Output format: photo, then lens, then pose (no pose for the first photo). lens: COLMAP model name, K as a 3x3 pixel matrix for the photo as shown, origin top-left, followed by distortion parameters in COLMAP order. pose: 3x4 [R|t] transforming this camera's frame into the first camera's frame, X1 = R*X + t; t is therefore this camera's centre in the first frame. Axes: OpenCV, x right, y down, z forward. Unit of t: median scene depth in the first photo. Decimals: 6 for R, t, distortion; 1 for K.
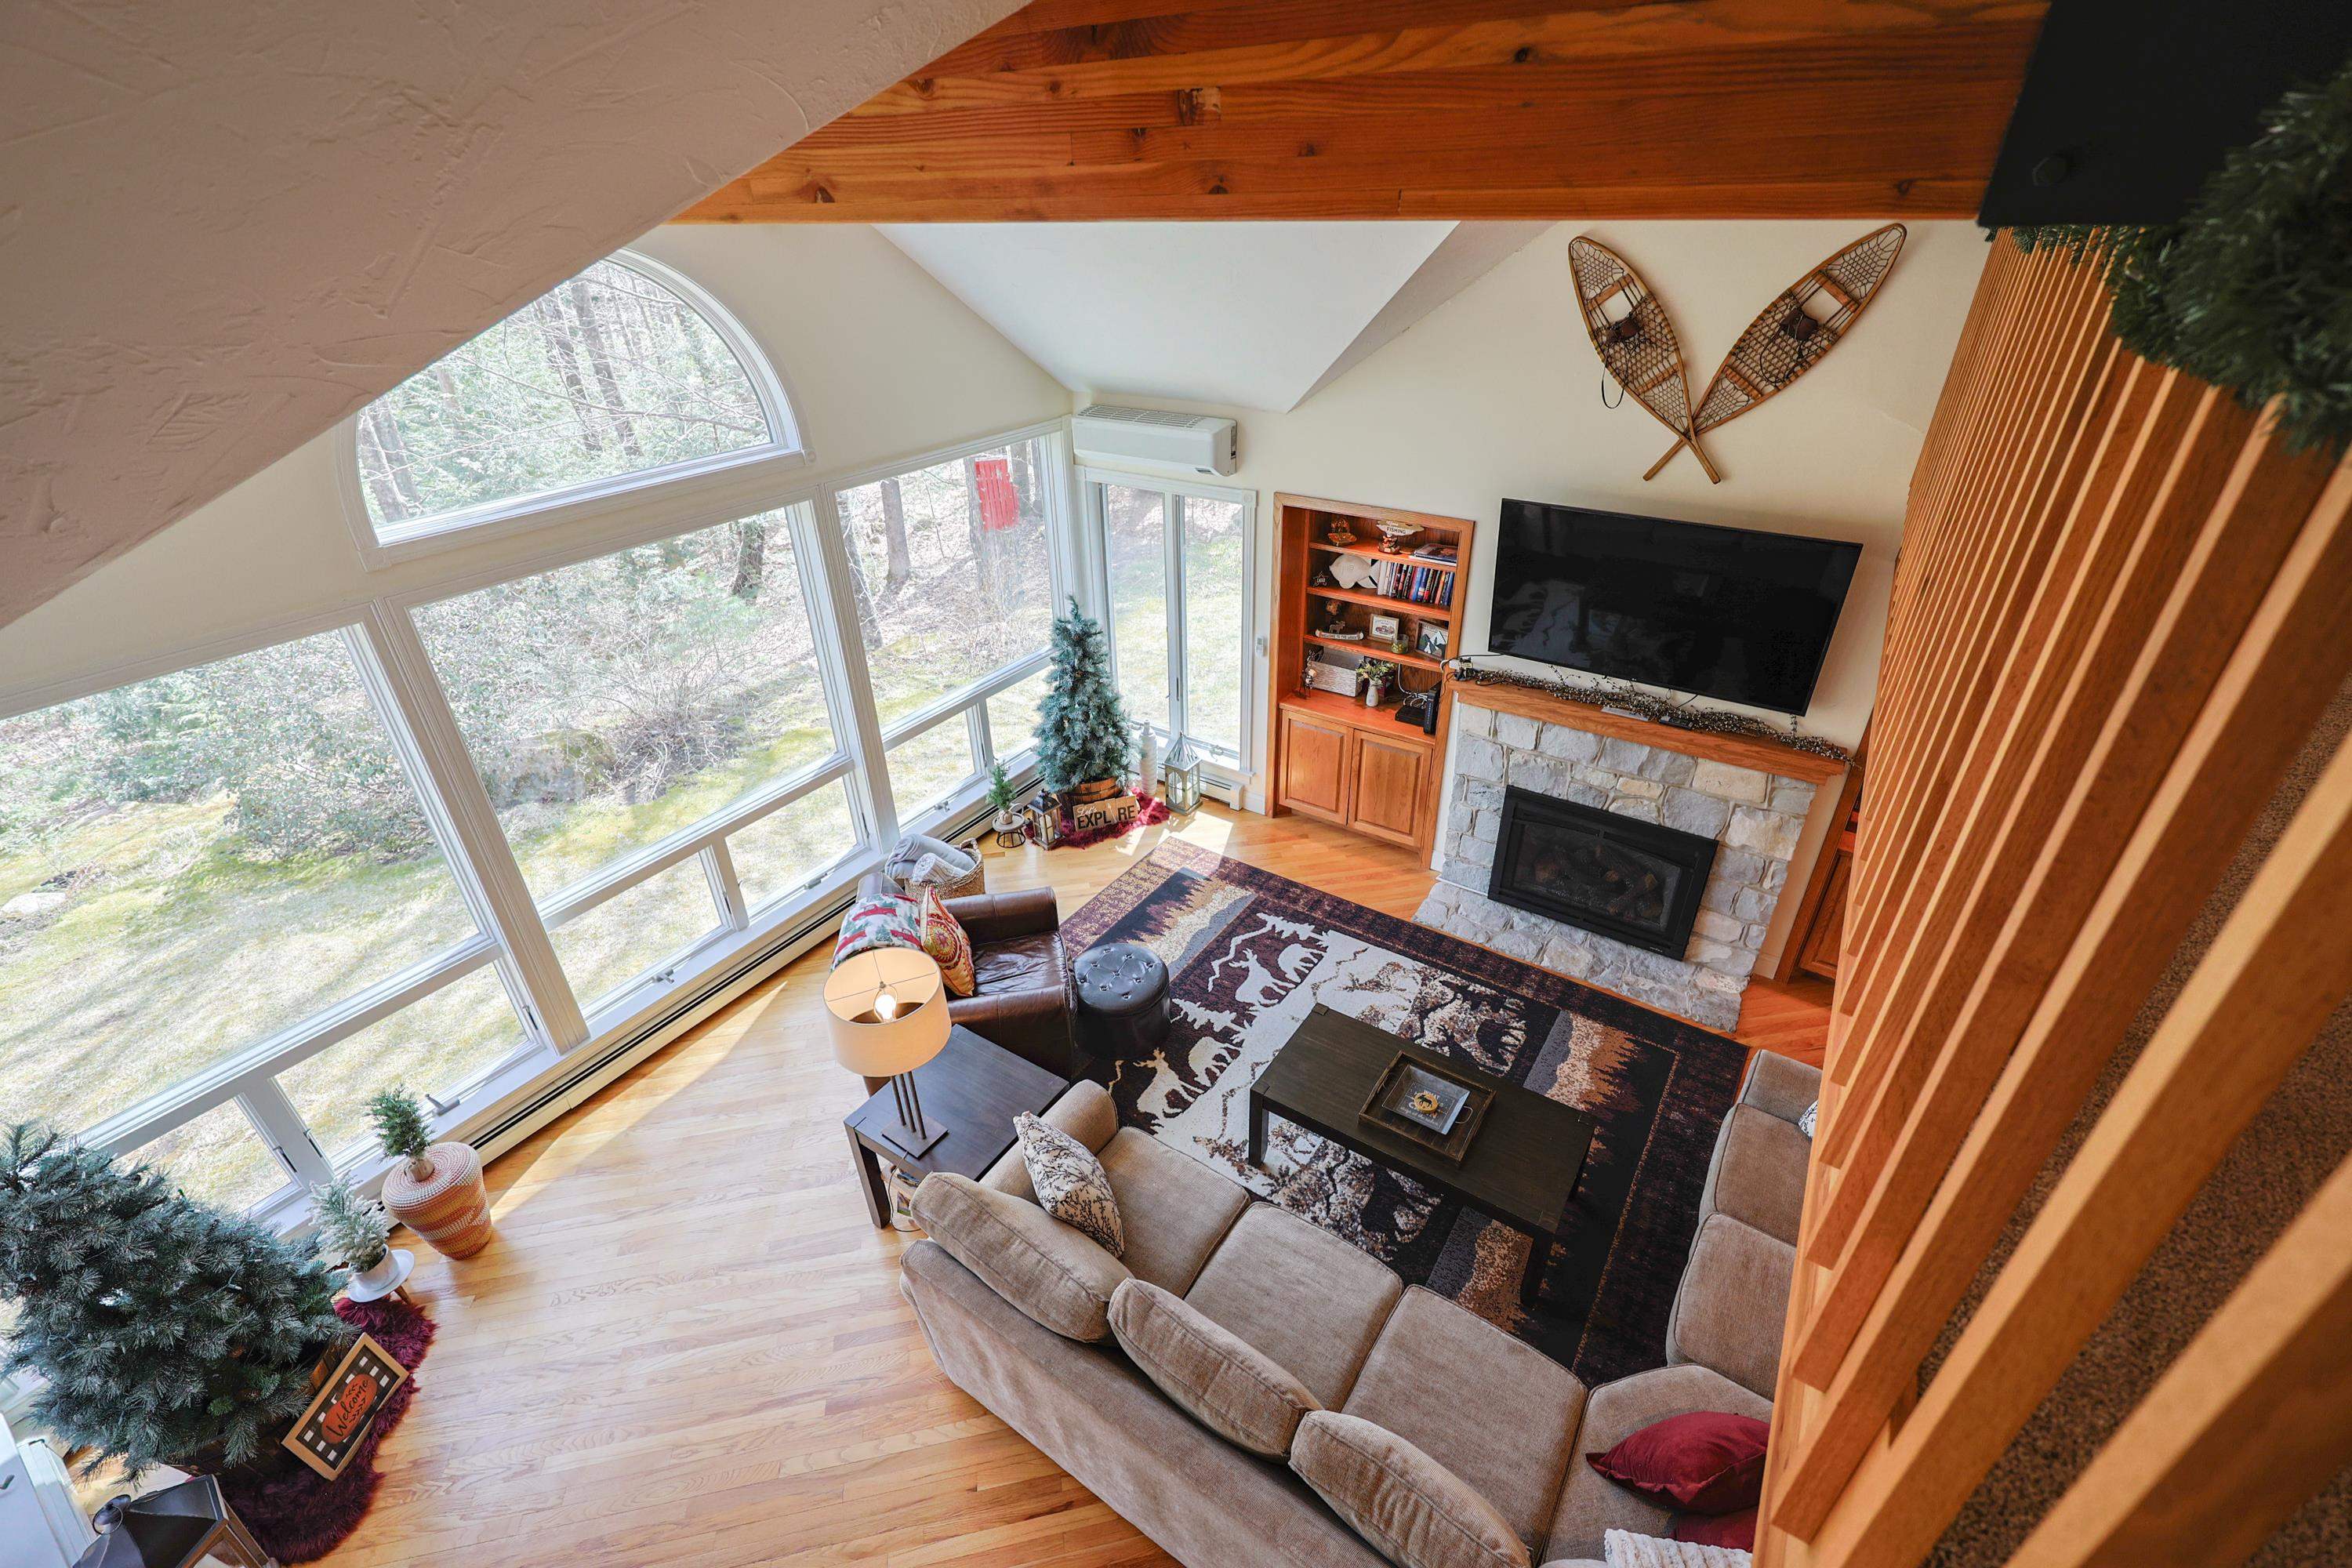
lens RADIAL K [[1026.0, 0, 1156.4], [0, 1026.0, 805.0], [0, 0, 1]] dist [-0.000811, 0.000220]
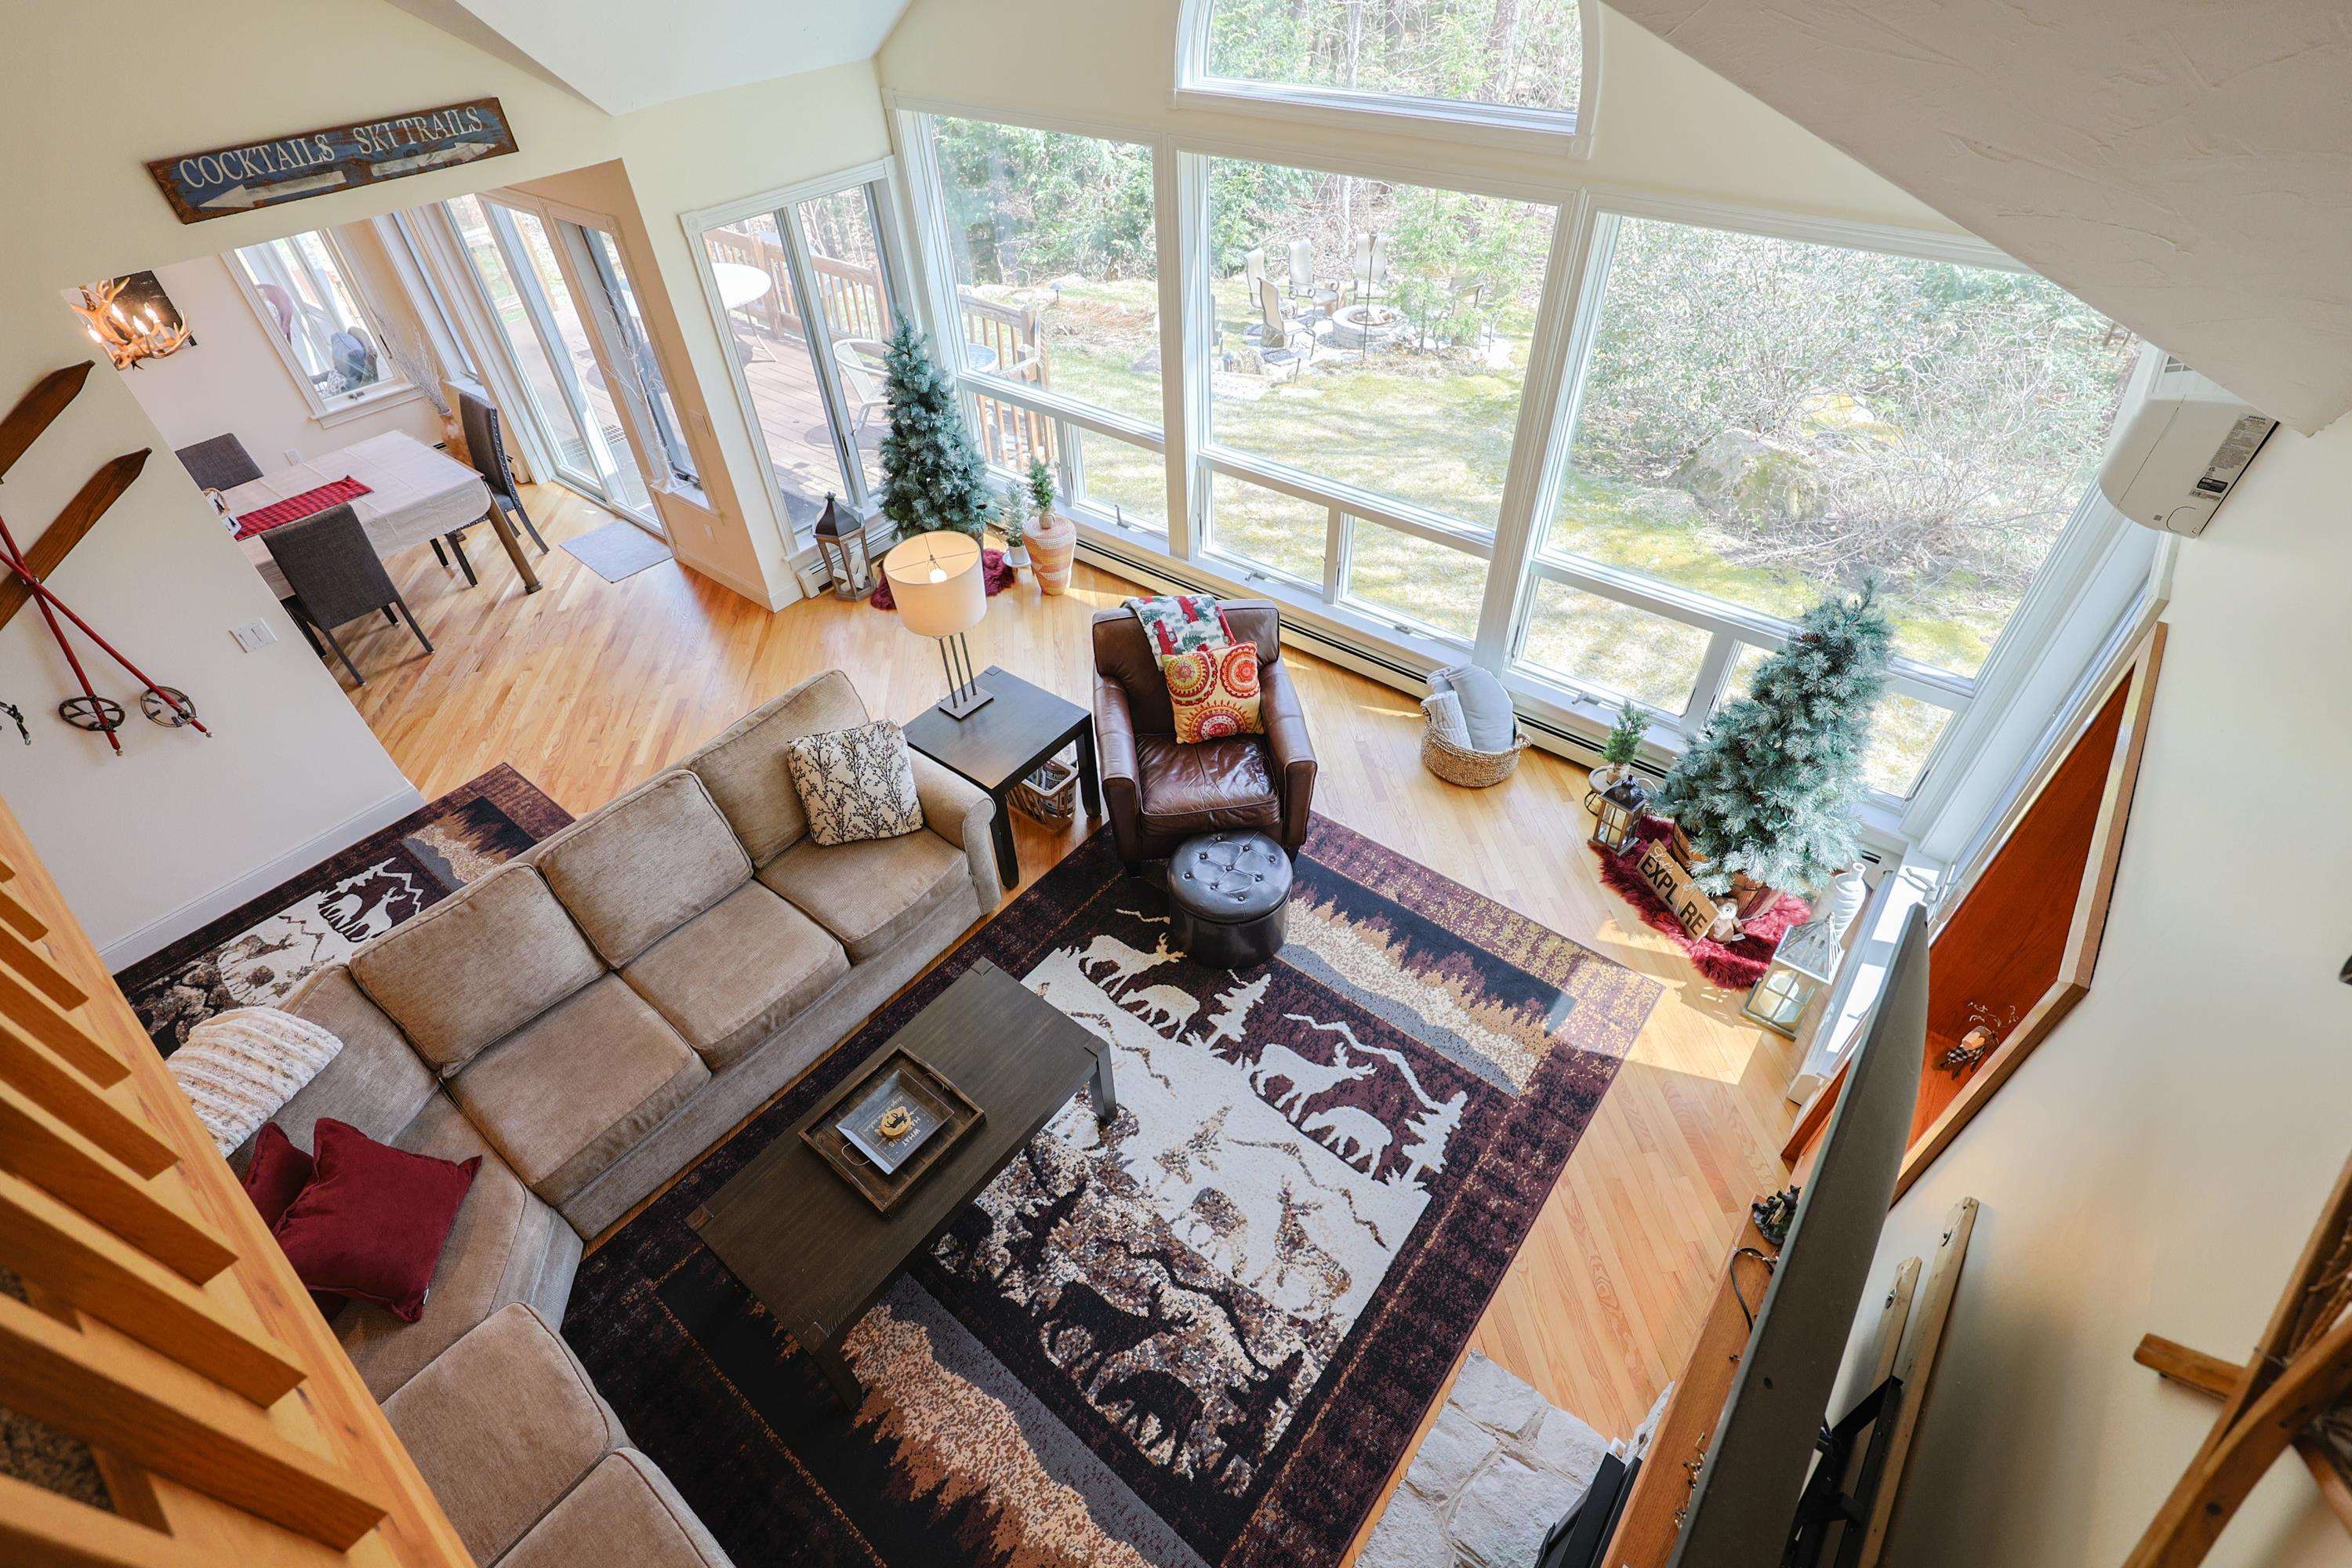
lens RADIAL K [[1026.0, 0, 1157.6], [0, 1026.0, 778.6], [0, 0, 1]] dist [-0.000811, 0.000220]
pose [[-0.081387, 0.695532, -0.713870, 0.468528], [-0.474044, 0.603033, 0.641587, -0.354307], [0.876732, 0.390623, 0.280634, 0.637685]]
